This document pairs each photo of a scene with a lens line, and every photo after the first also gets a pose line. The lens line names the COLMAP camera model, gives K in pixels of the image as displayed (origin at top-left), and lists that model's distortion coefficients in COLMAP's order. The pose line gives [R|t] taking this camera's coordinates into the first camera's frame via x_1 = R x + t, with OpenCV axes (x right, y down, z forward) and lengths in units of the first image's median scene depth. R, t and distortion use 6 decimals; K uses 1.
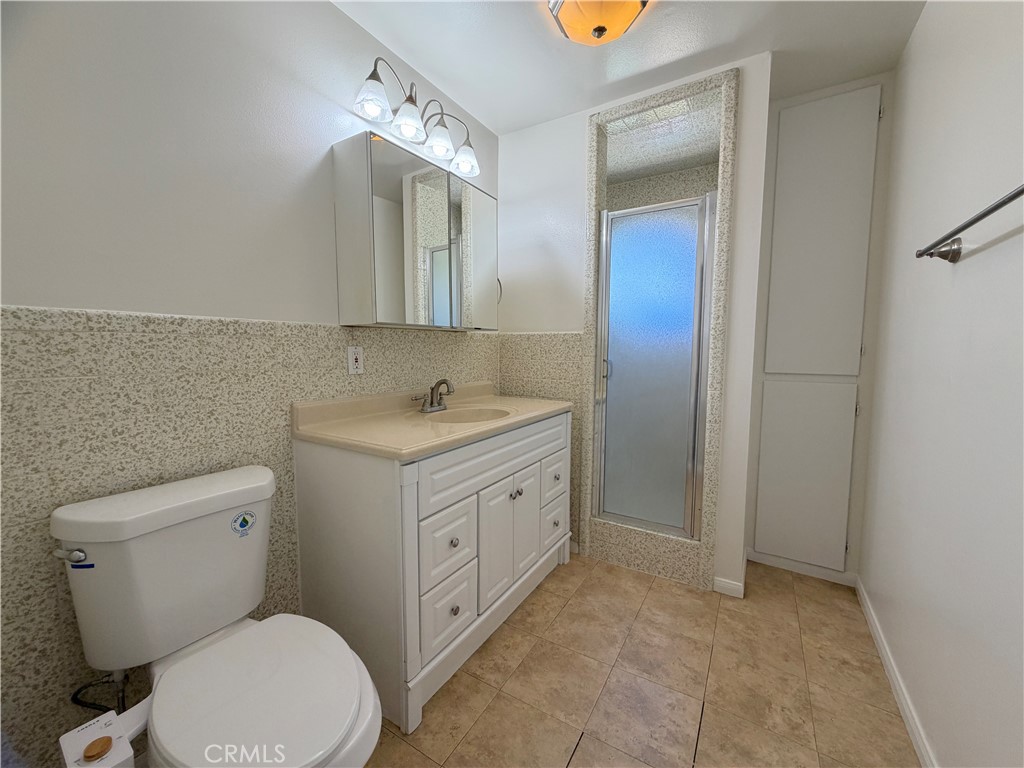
lens RADIAL K [[408.7, 0, 509.8], [0, 408.7, 384.2], [0, 0, 1]] dist [-0.000618, 0.000377]
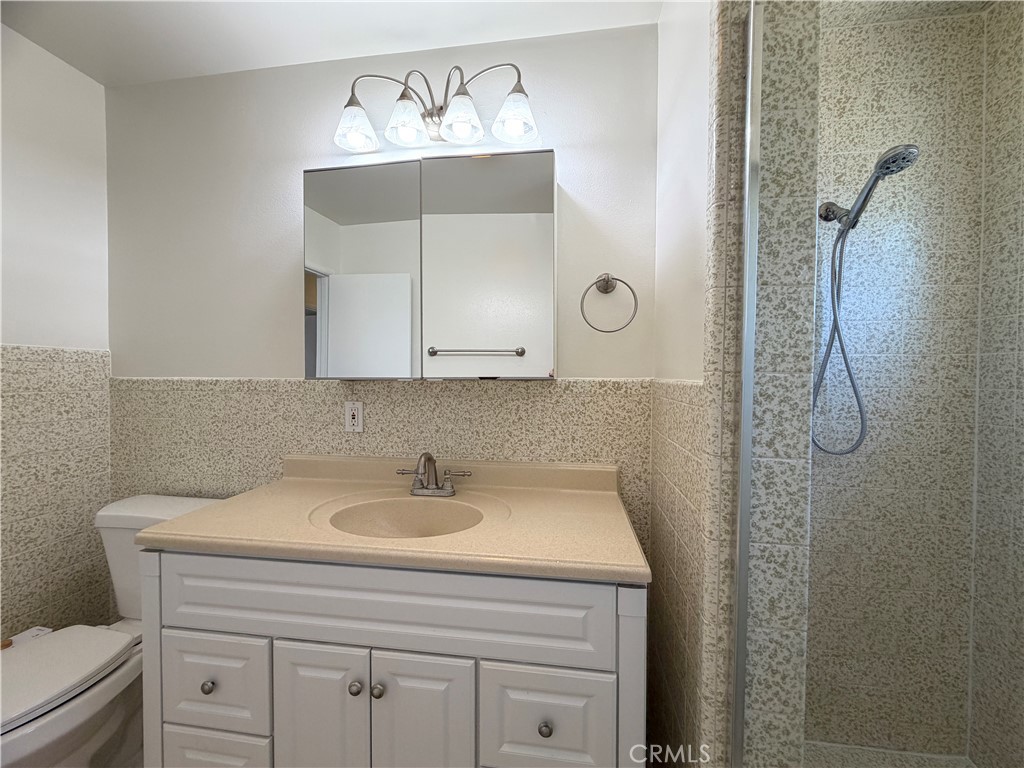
lens RADIAL K [[408.7, 0, 509.8], [0, 408.7, 384.2], [0, 0, 1]] dist [-0.000618, 0.000377]
pose [[0.397860, 0.017077, -0.917287, 0.675658], [-0.083805, 0.996323, -0.017801, -0.162689], [0.913611, 0.083955, 0.397828, 1.072753]]
